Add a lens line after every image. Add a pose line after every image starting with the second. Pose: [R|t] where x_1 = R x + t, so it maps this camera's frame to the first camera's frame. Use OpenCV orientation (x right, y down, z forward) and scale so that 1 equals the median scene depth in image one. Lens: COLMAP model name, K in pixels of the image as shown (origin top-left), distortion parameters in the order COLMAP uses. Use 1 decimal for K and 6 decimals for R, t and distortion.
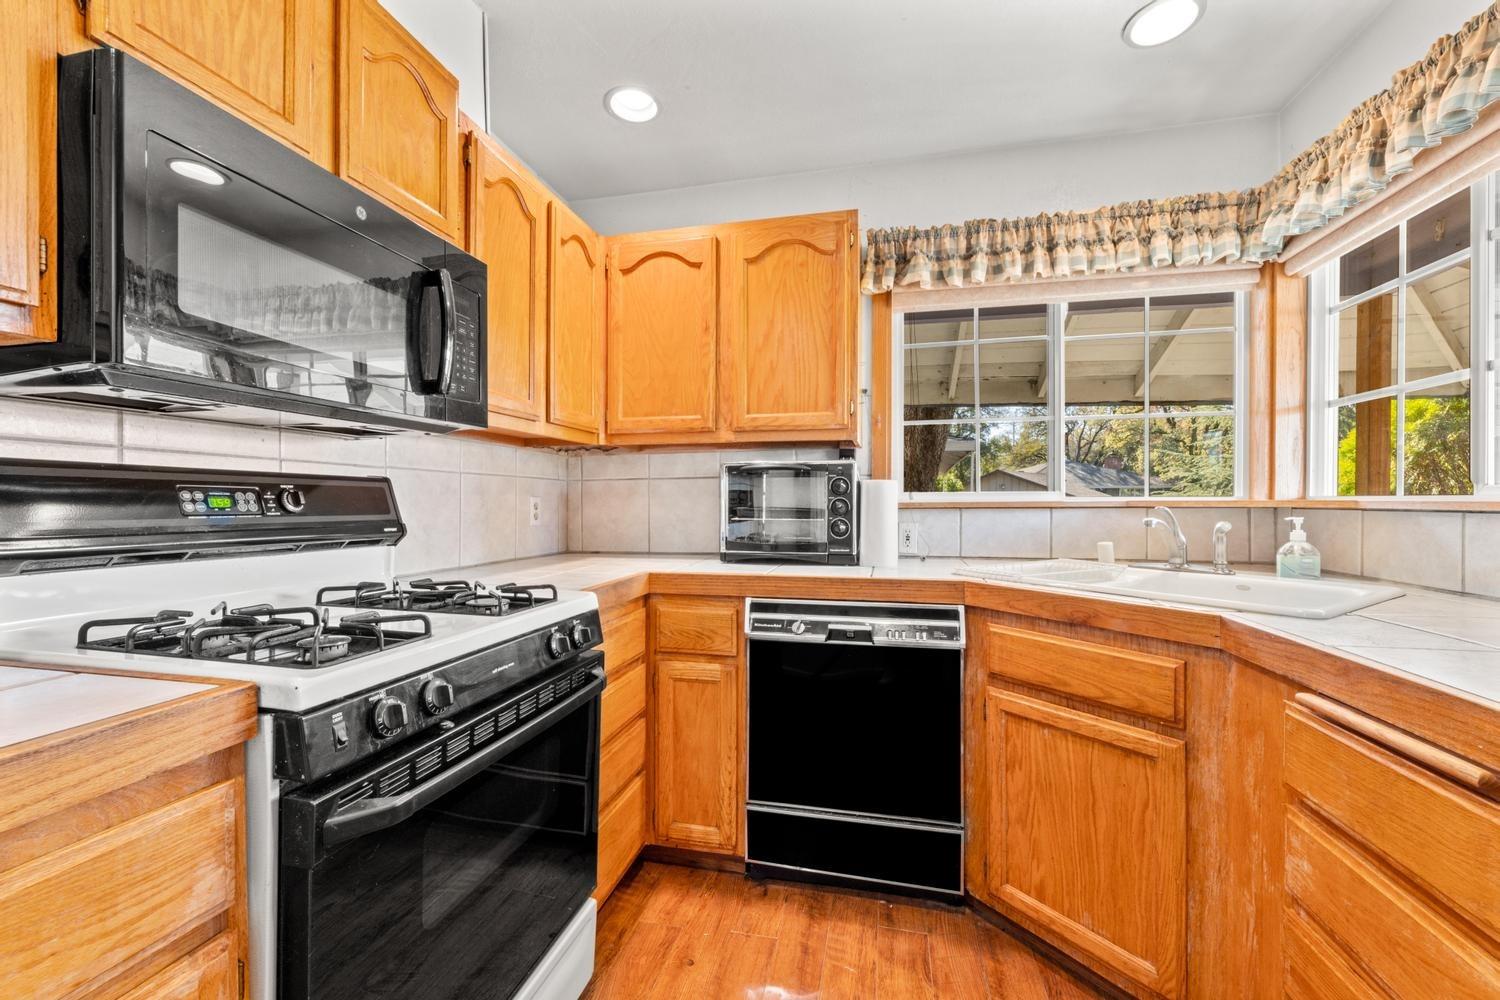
lens RADIAL K [[627.3, 0, 750.0], [0, 627.3, 500.0], [0, 0, 1]] dist [0.002060, 0.000395]
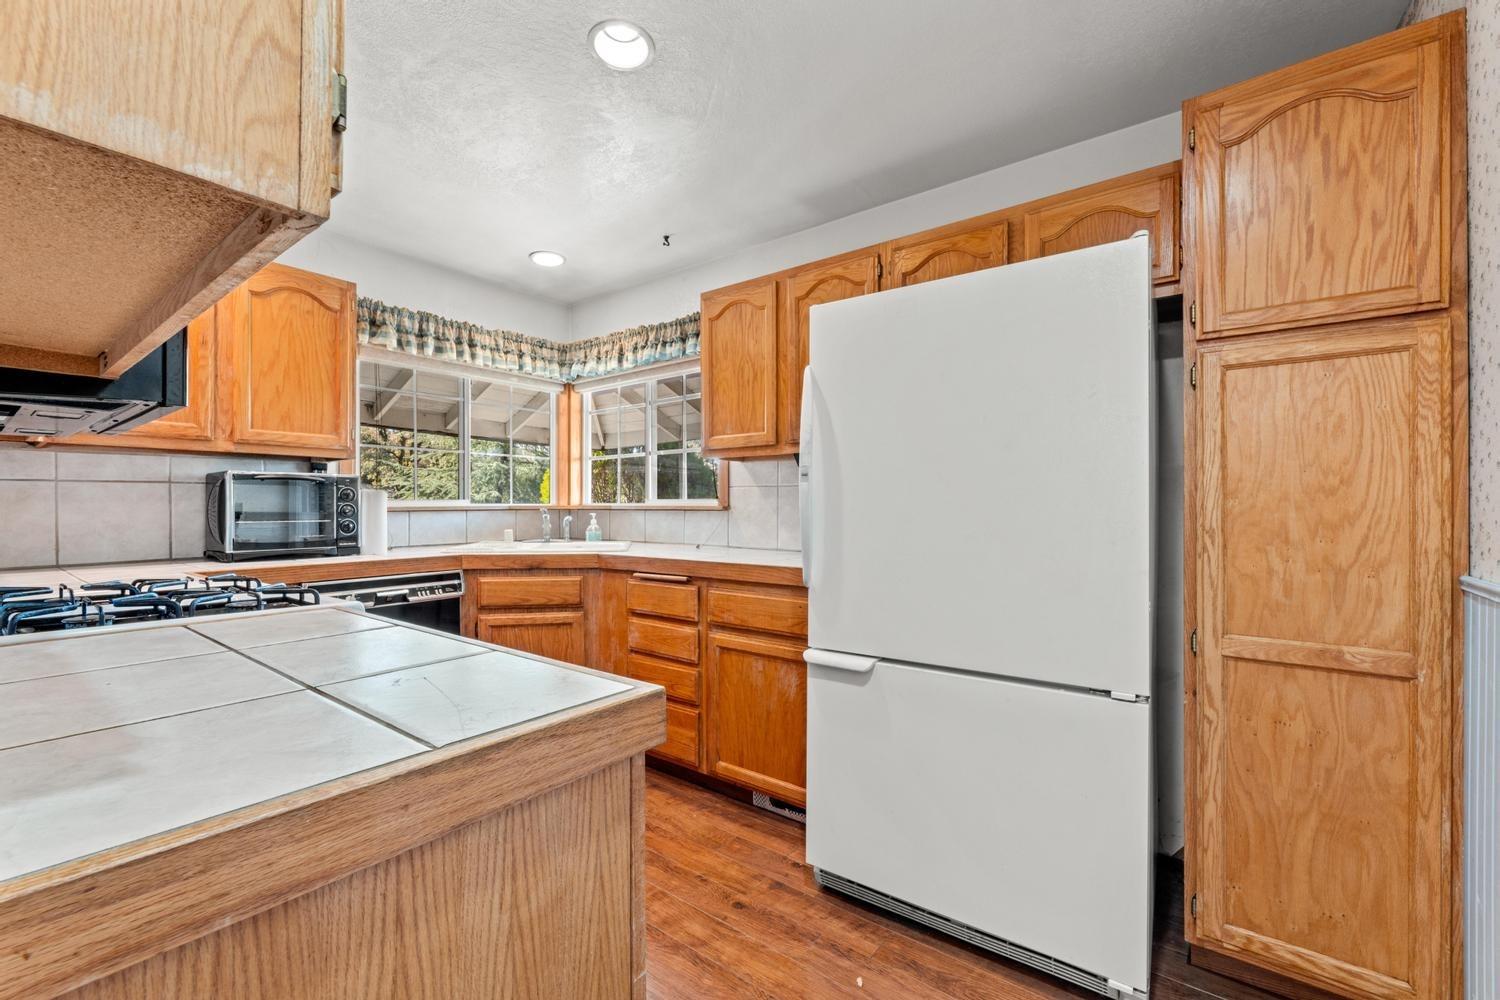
lens RADIAL K [[597.0, 0, 750.3], [0, 597.0, 506.1], [0, 0, 1]] dist [-0.003023, -0.000654]
pose [[0.401694, -0.000196, 0.915774, -0.632194], [-0.000791, 1.000000, 0.000562, 0.001070], [-0.915774, -0.000950, 0.401694, -0.253104]]
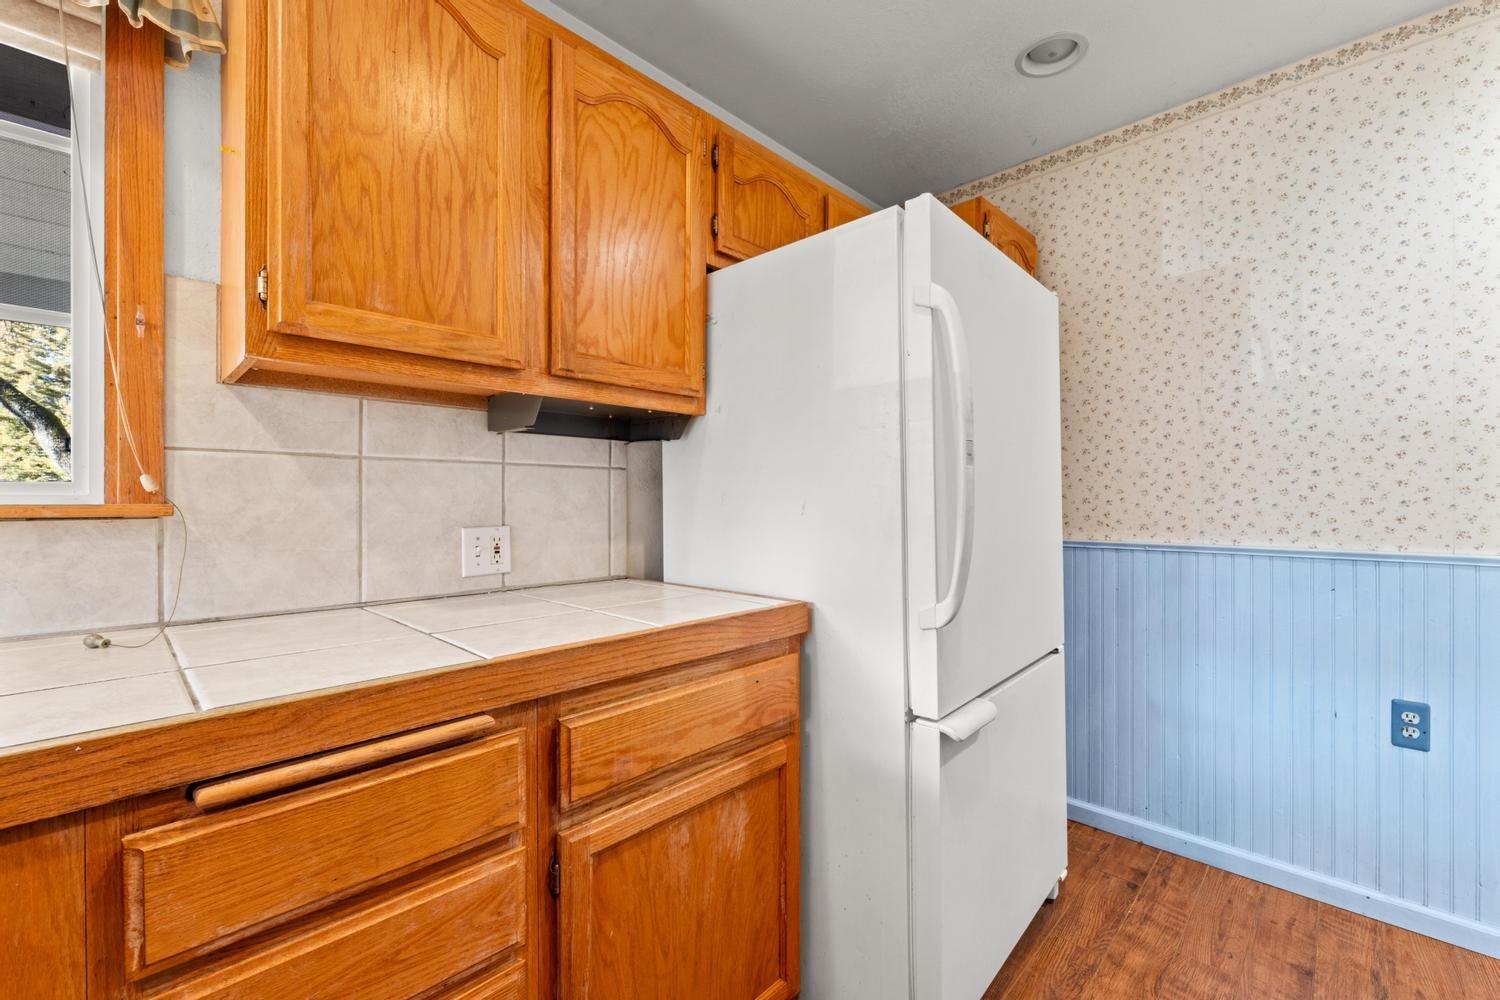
lens RADIAL K [[629.6, 0, 741.6], [0, 629.6, 496.2], [0, 0, 1]] dist [-0.005577, -0.000105]
pose [[-0.855634, 0.001584, 0.517579, 0.019696], [-0.000652, 0.999991, -0.004138, -0.003107], [-0.517581, -0.003878, -0.855626, 0.588584]]
